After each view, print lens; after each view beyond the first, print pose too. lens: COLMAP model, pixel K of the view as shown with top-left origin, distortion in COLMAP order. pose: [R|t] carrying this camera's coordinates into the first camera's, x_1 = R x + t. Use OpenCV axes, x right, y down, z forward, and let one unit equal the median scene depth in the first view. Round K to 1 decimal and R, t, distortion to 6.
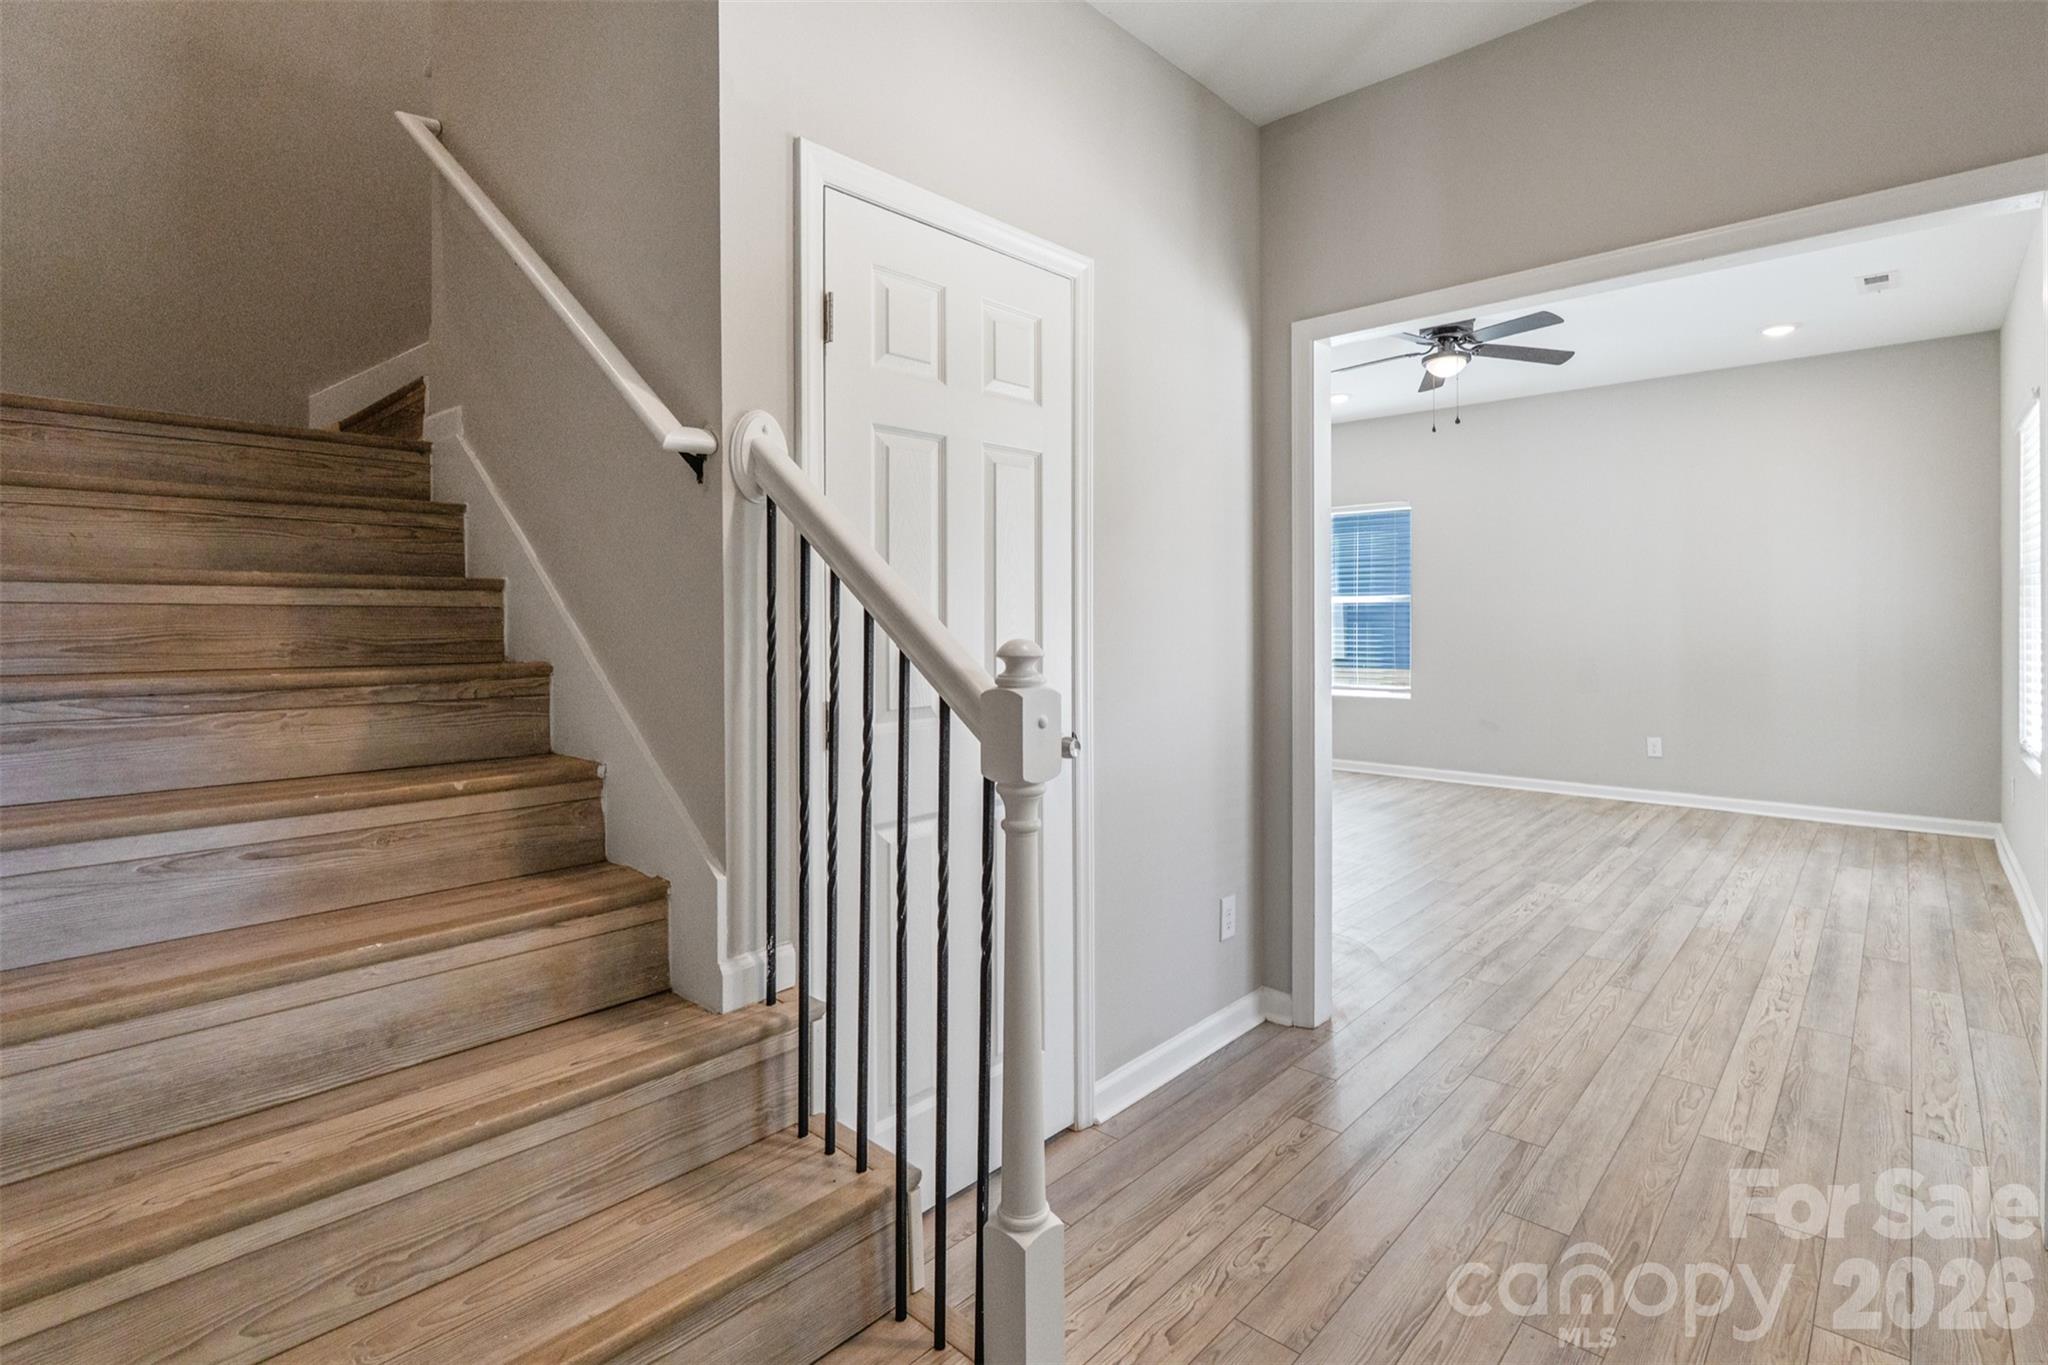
lens RADIAL K [[968.2, 0, 1030.0], [0, 968.2, 617.0], [0, 0, 1]] dist [-0.009308, 0.000524]
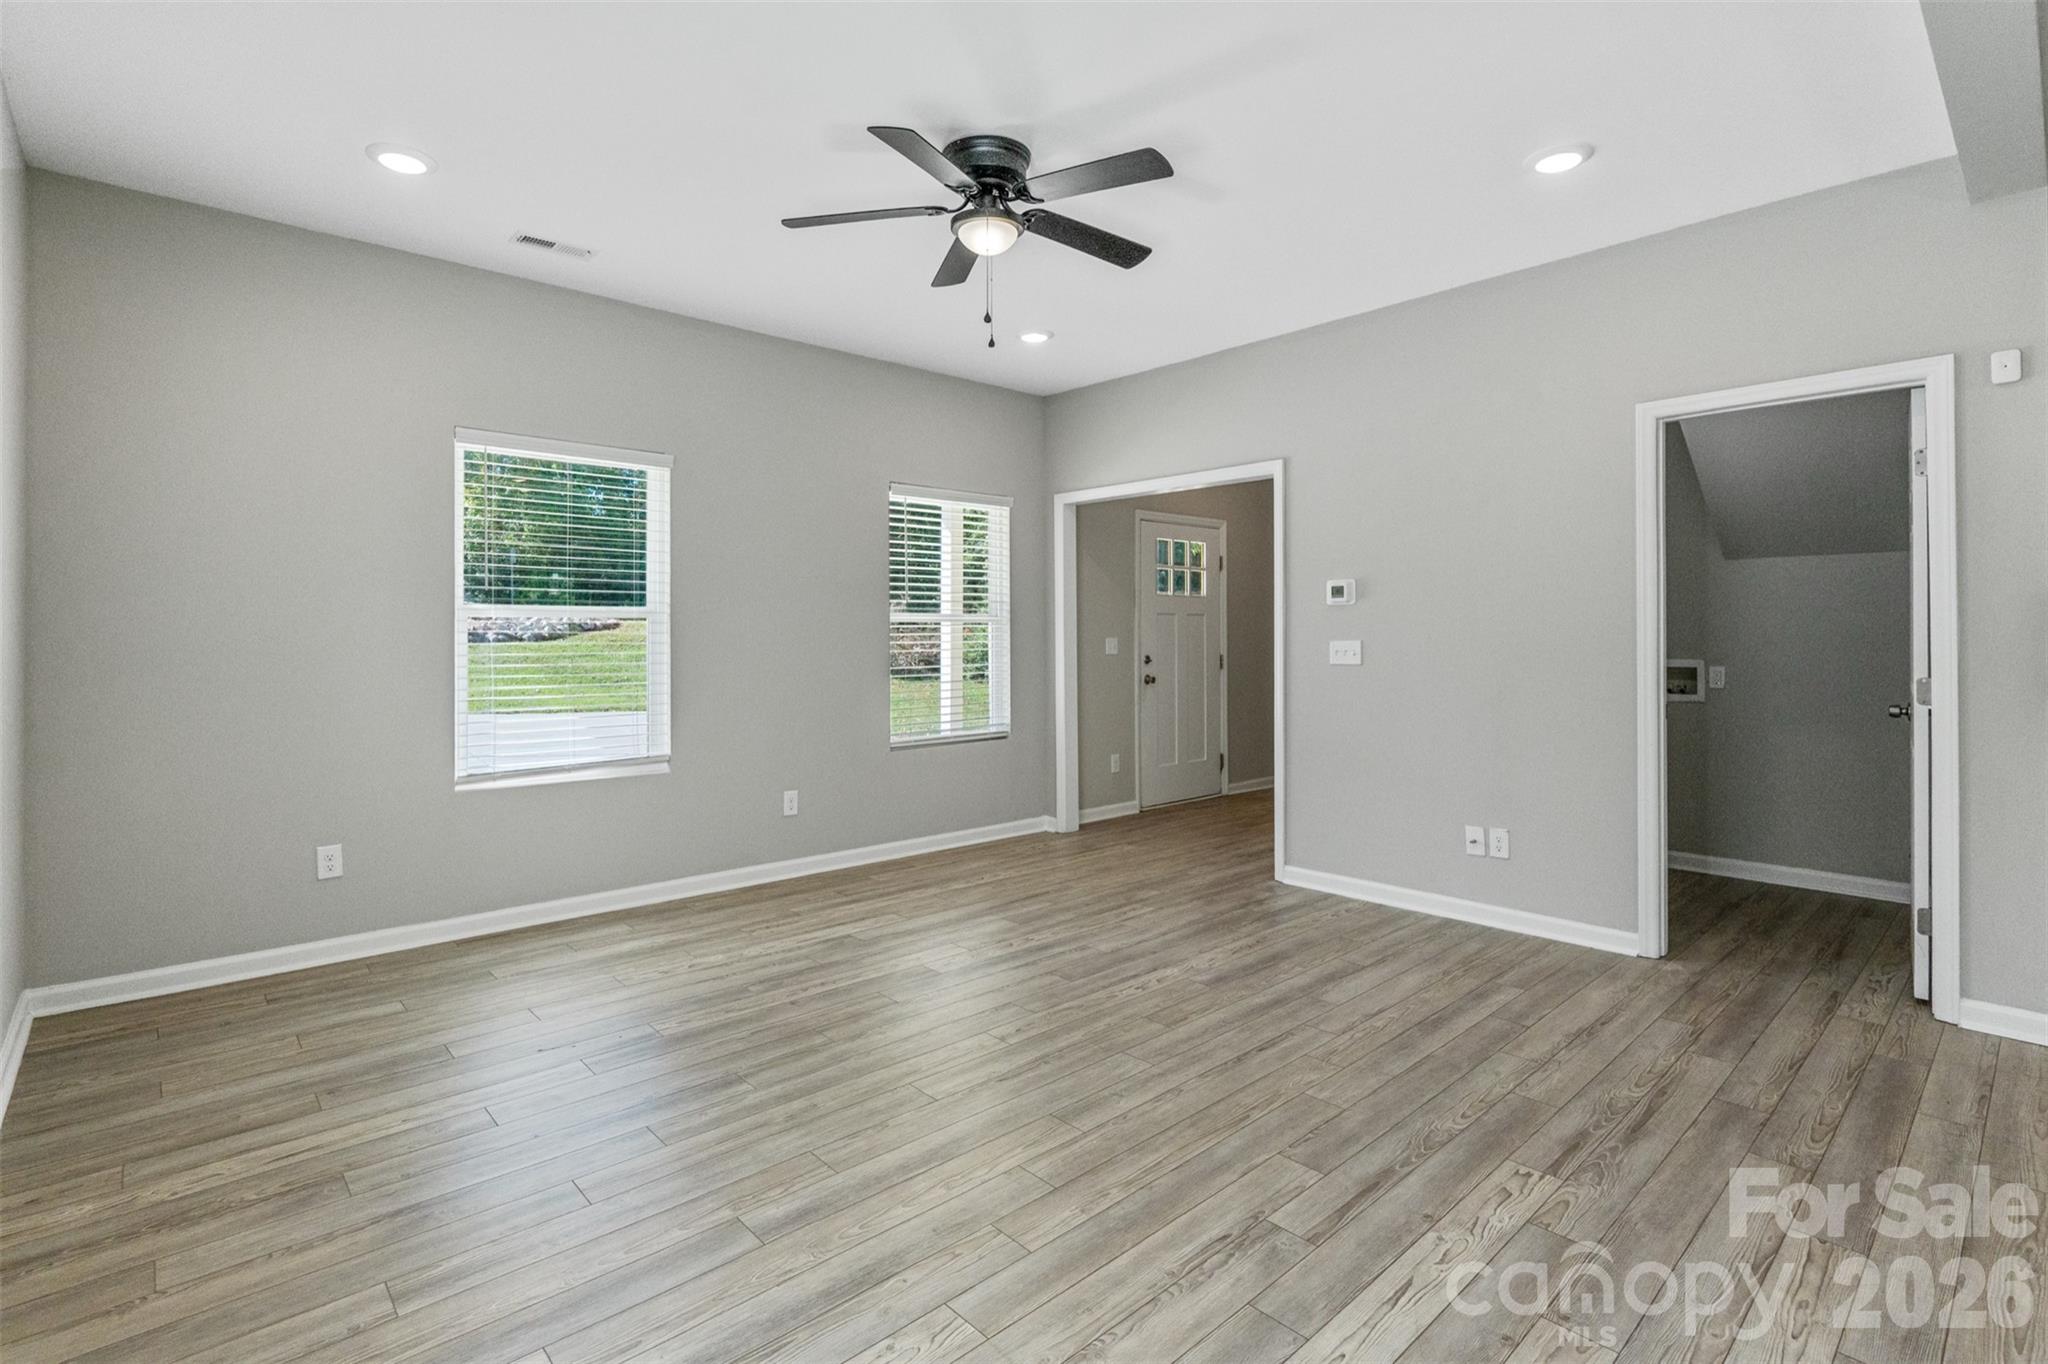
lens RADIAL K [[968.2, 0, 1030.0], [0, 968.2, 616.5], [0, 0, 1]] dist [-0.009308, 0.000524]
pose [[-0.996199, 0.004535, 0.086985, 0.385854], [0.003010, 0.999840, -0.017660, -0.004091], [-0.087051, -0.017331, -0.996053, 1.774520]]
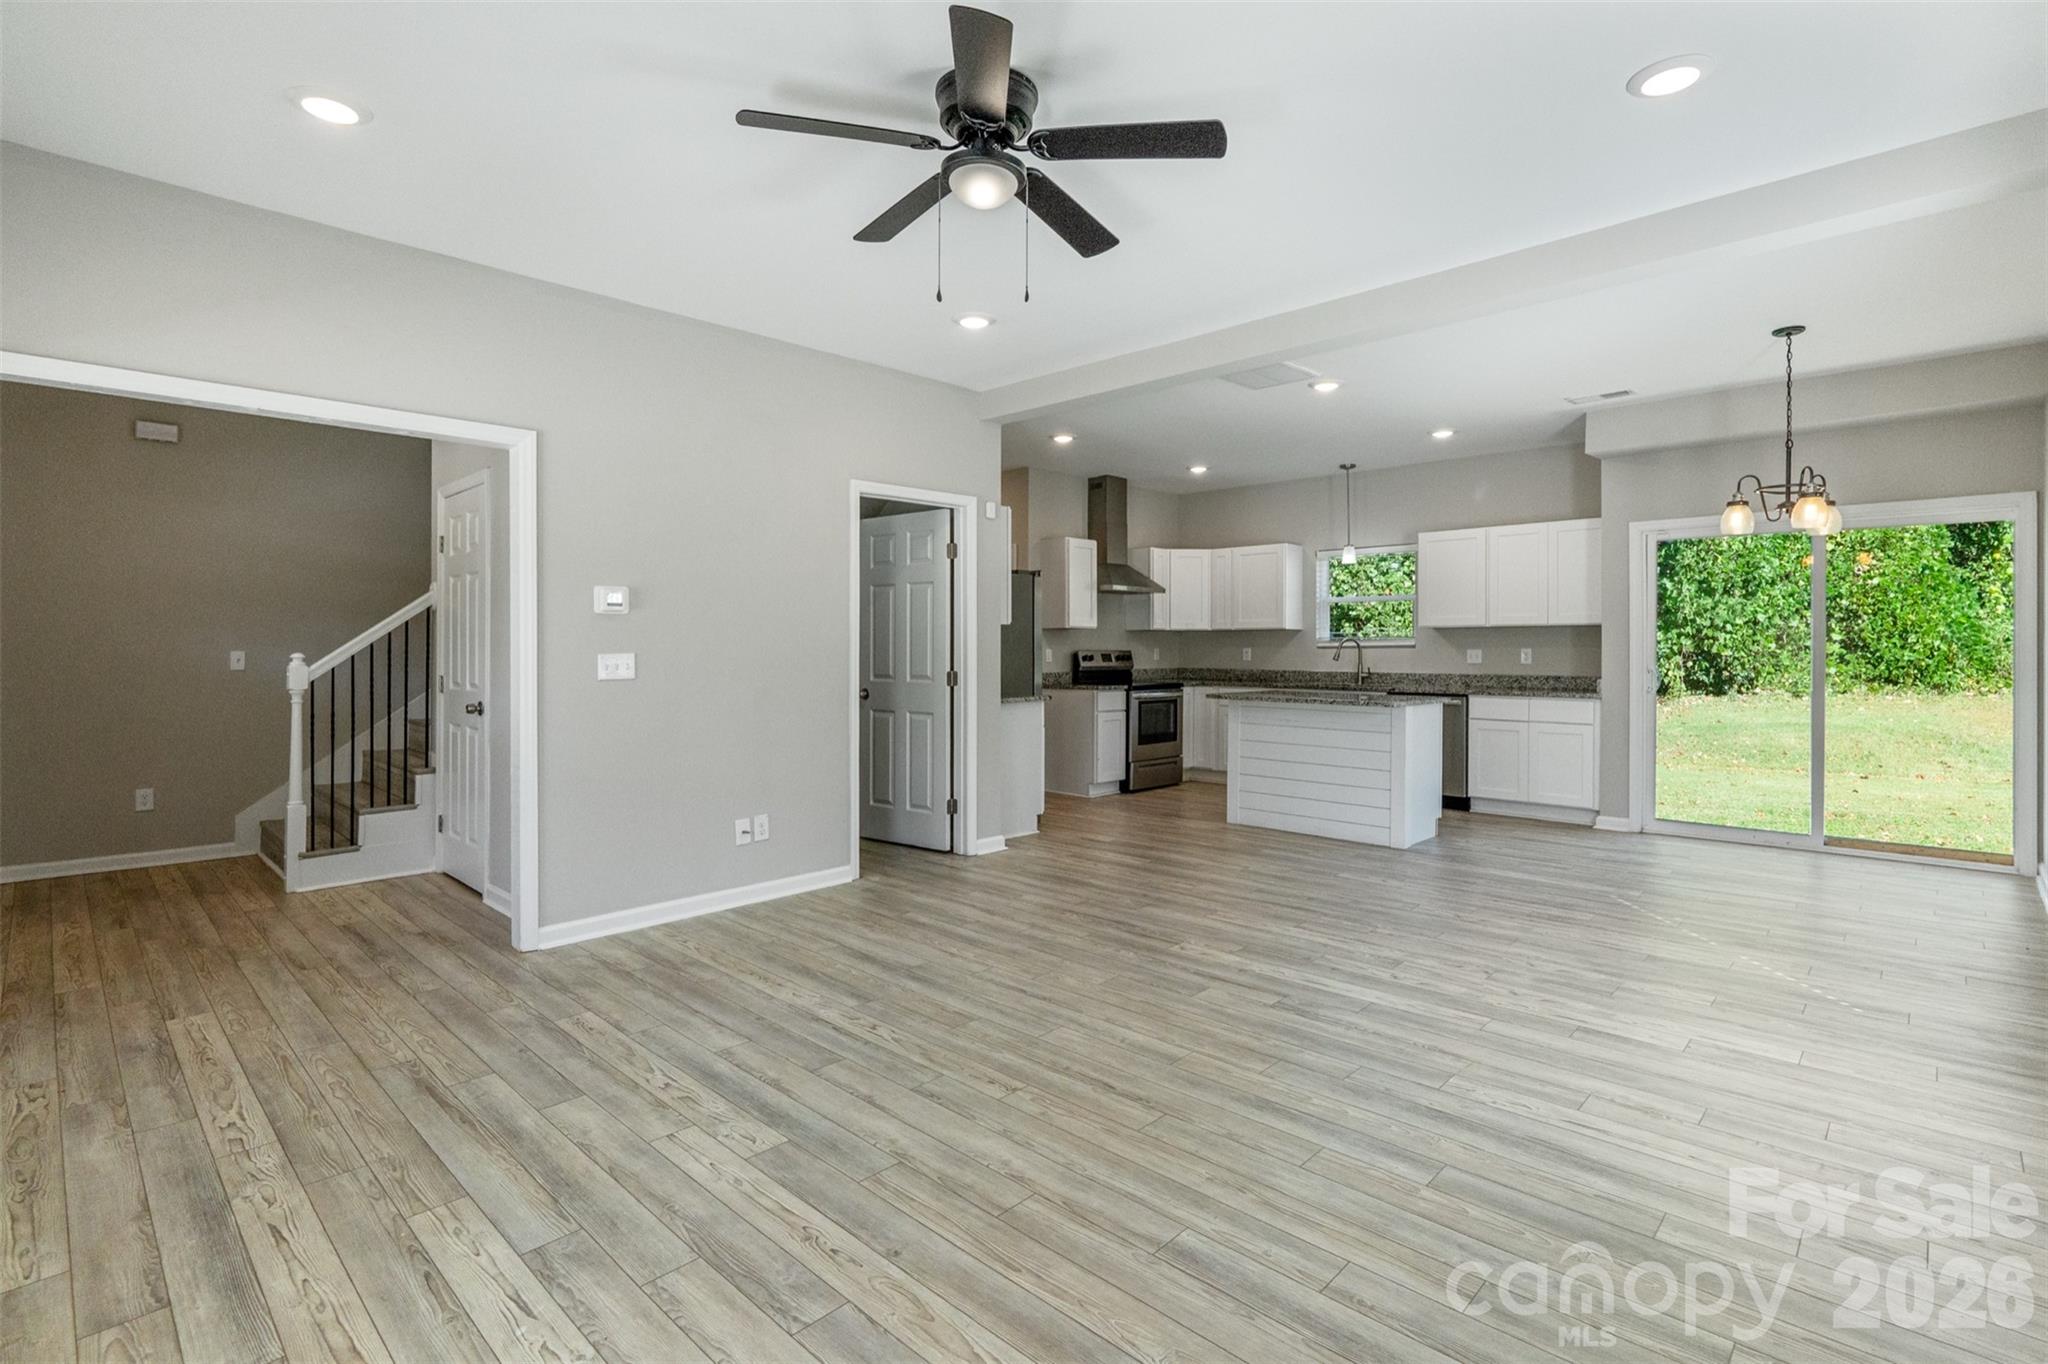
lens RADIAL K [[957.1, 0, 1024.0], [0, 957.1, 650.6], [0, 0, 1]] dist [-0.003834, -0.001635]
pose [[-0.025668, 0.005067, -0.999658, 1.053903], [-0.002613, 0.999983, 0.005136, -0.003545], [0.999667, 0.002744, -0.025654, 1.136453]]
